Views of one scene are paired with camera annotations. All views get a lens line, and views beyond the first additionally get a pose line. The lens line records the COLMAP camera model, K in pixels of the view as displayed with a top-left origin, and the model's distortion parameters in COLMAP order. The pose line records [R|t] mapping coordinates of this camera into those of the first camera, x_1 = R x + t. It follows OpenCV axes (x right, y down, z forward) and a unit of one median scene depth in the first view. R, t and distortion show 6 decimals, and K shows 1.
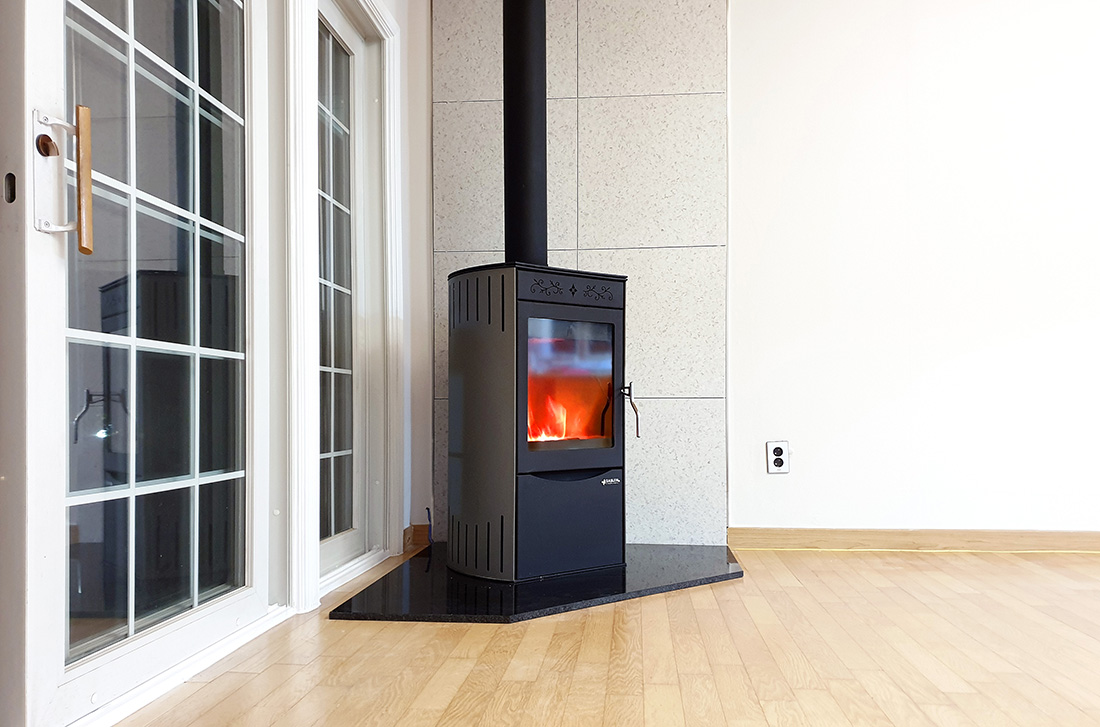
lens RADIAL K [[799.6, 0, 477.9], [0, 799.6, 402.1], [0, 0, 1]] dist [0.041456, -0.033213]
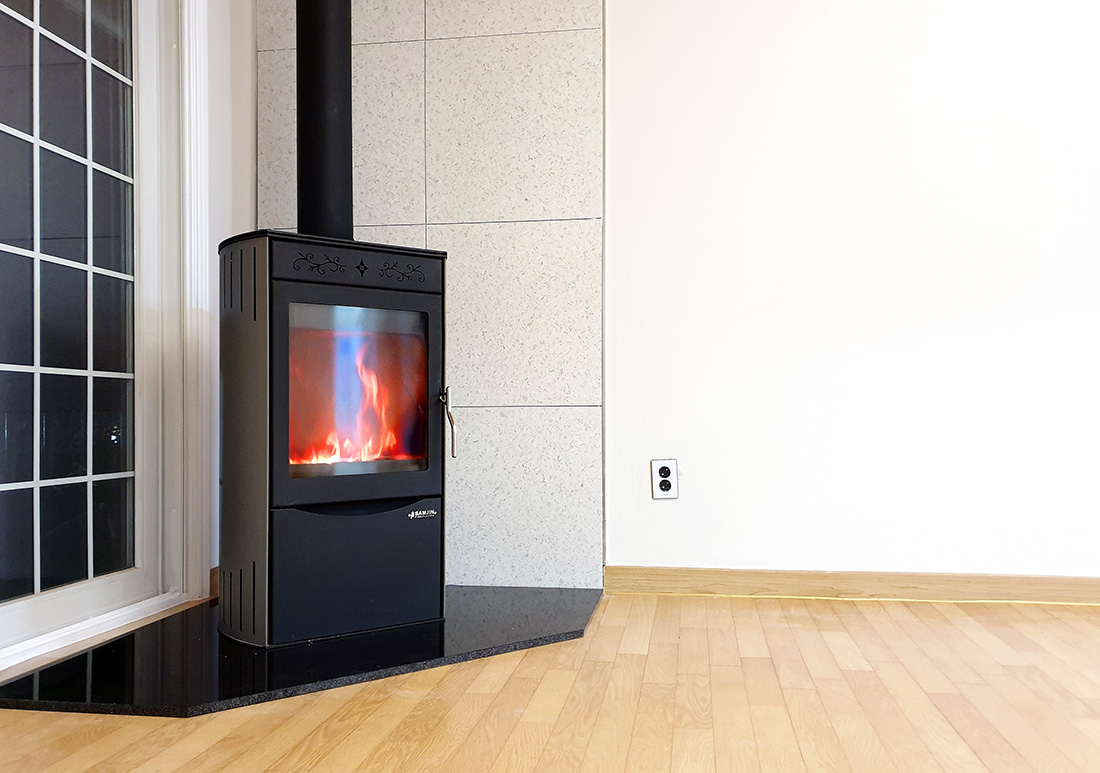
lens RADIAL K [[812.8, 0, 487.8], [0, 812.8, 406.3], [0, 0, 1]] dist [0.025450, -0.028986]
pose [[0.999094, -0.002408, -0.042499, 0.232312], [0.002393, 0.999997, -0.000389, -0.004793], [0.042500, 0.000287, 0.999096, 0.181025]]
